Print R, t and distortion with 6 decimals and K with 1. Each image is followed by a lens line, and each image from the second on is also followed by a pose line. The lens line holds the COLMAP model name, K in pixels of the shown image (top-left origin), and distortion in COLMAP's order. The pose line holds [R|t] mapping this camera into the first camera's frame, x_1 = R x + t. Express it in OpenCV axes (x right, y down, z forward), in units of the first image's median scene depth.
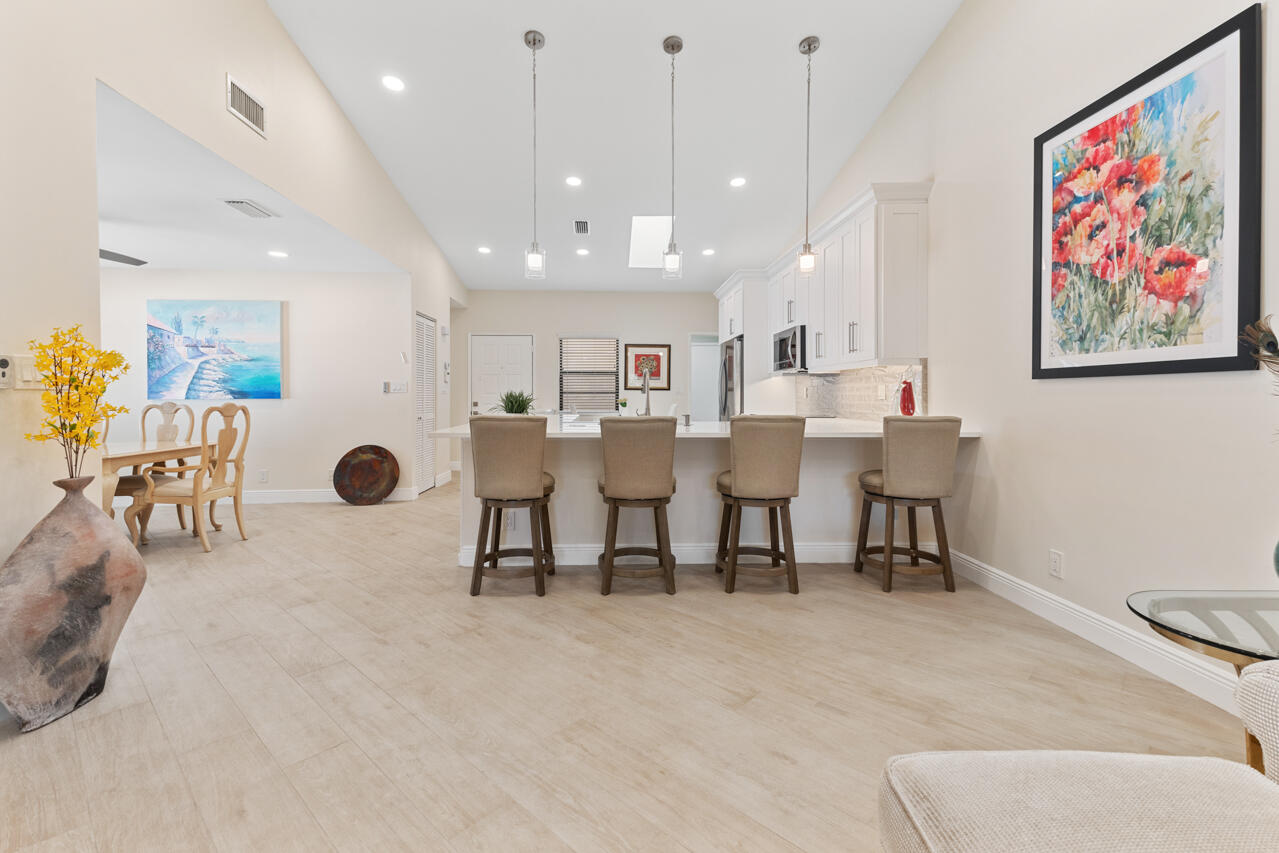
lens RADIAL K [[560.4, 0, 626.5], [0, 560.4, 395.2], [0, 0, 1]] dist [0.037314, -0.000977]
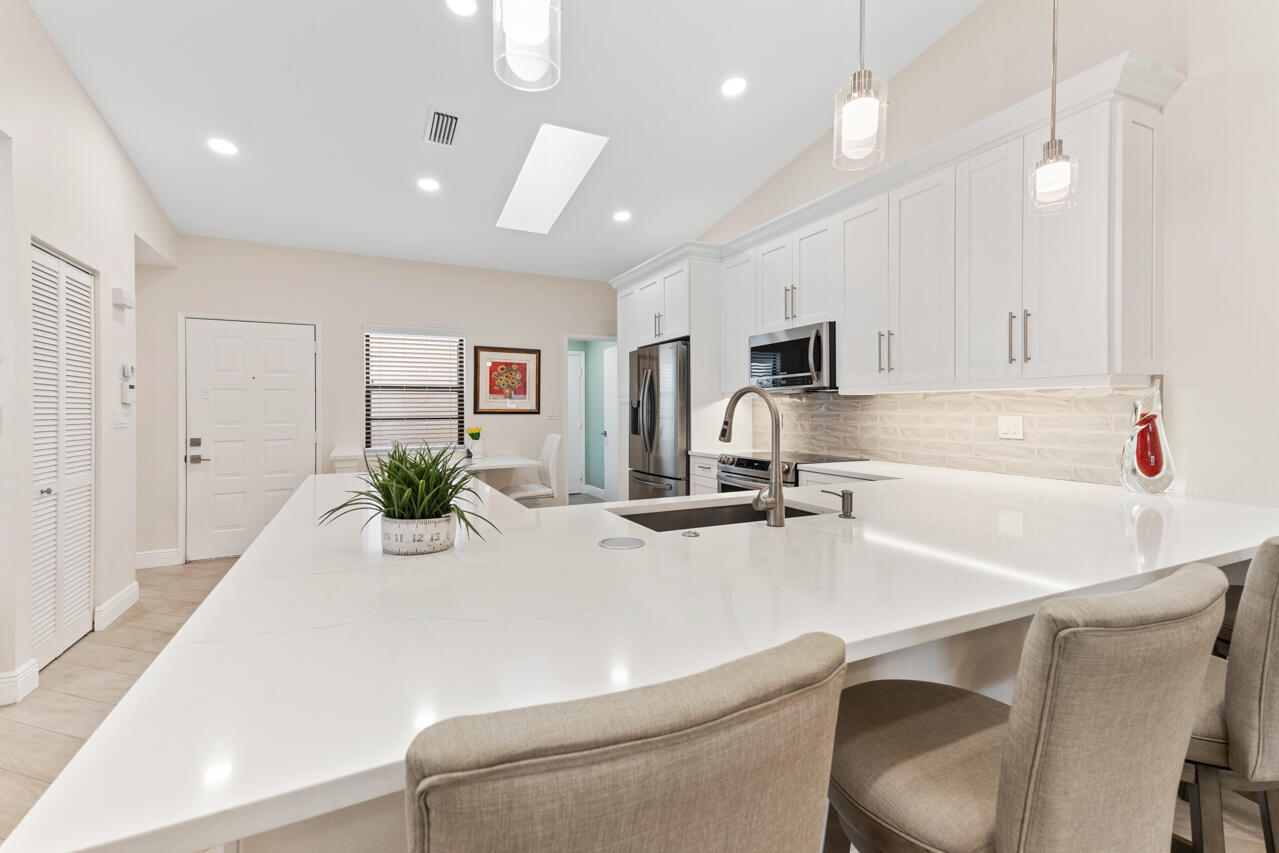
lens RADIAL K [[558.3, 0, 634.7], [0, 558.3, 409.0], [0, 0, 1]] dist [0.043270, -0.000380]
pose [[0.913406, -0.004370, 0.407026, -0.165719], [0.004923, 0.999988, -0.000310, -0.023207], [-0.407020, 0.002287, 0.913416, 0.494288]]
